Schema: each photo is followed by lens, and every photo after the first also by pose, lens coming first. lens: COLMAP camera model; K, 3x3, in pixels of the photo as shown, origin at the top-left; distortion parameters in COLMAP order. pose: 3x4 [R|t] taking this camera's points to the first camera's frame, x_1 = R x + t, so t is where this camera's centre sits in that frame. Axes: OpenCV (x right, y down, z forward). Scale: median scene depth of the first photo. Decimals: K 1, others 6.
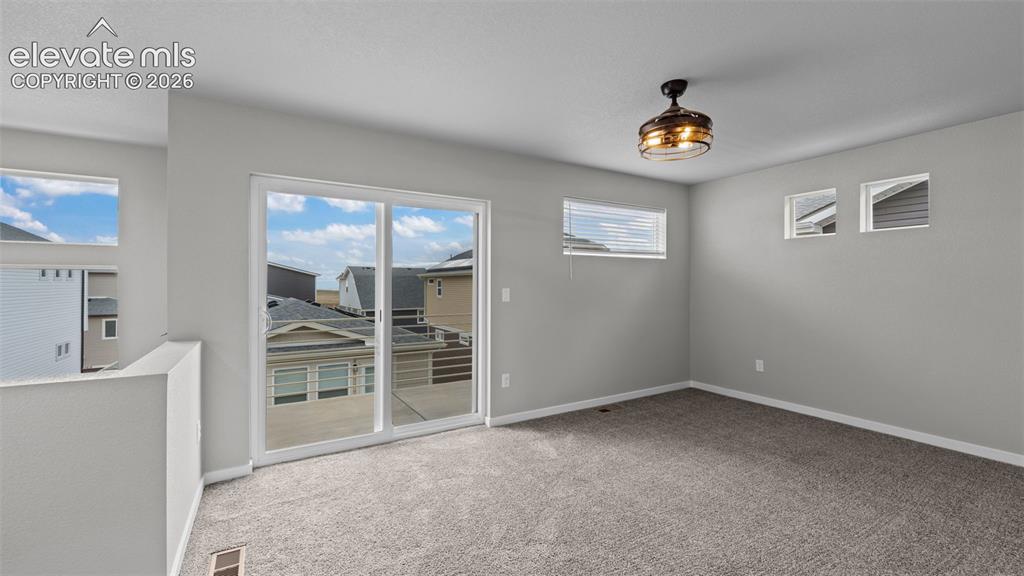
lens RADIAL K [[414.5, 0, 513.3], [0, 414.5, 284.2], [0, 0, 1]] dist [-0.001654, -0.000927]
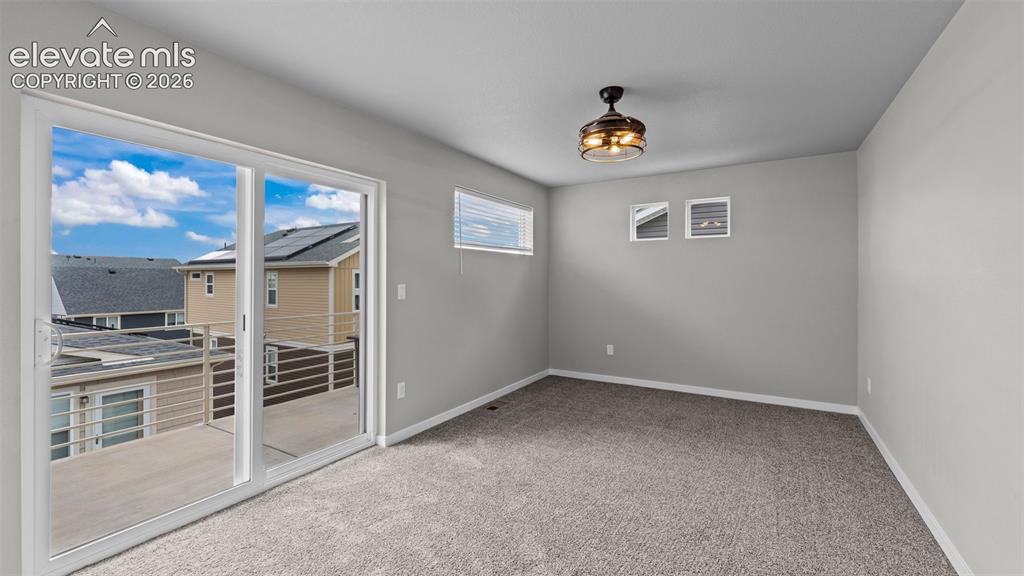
lens RADIAL K [[414.5, 0, 510.9], [0, 414.5, 279.1], [0, 0, 1]] dist [-0.001654, -0.000927]
pose [[0.885049, -0.000432, 0.465497, -0.221754], [0.000924, 0.999999, -0.000829, 0.000007], [-0.465497, 0.001164, 0.885049, 0.122875]]
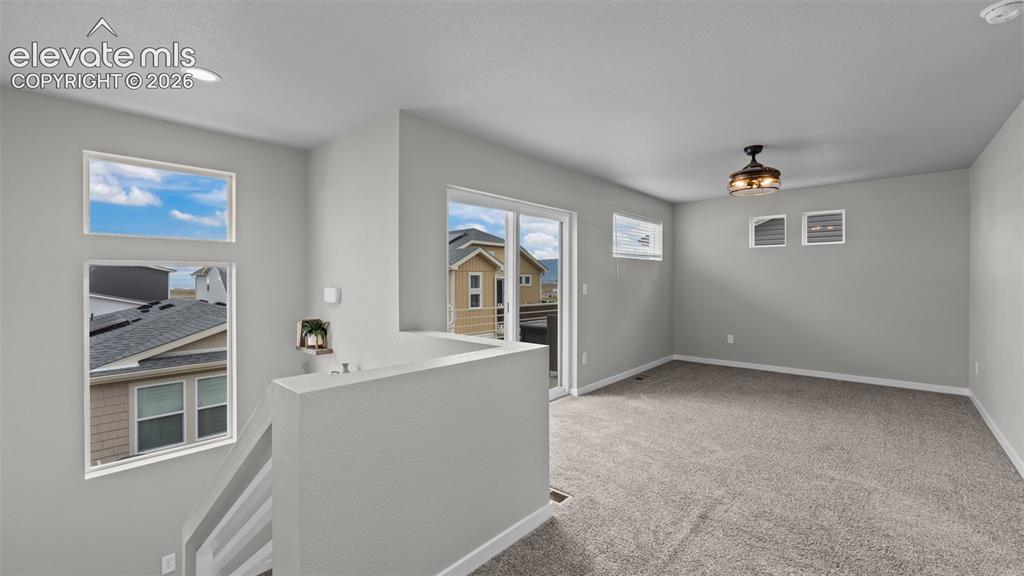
lens RADIAL K [[414.5, 0, 508.6], [0, 414.5, 283.4], [0, 0, 1]] dist [-0.001654, -0.000927]
pose [[0.956261, -0.005188, 0.292468, -0.603306], [0.003390, 0.999972, 0.006653, -0.000705], [-0.292494, -0.005371, 0.956252, -0.119762]]
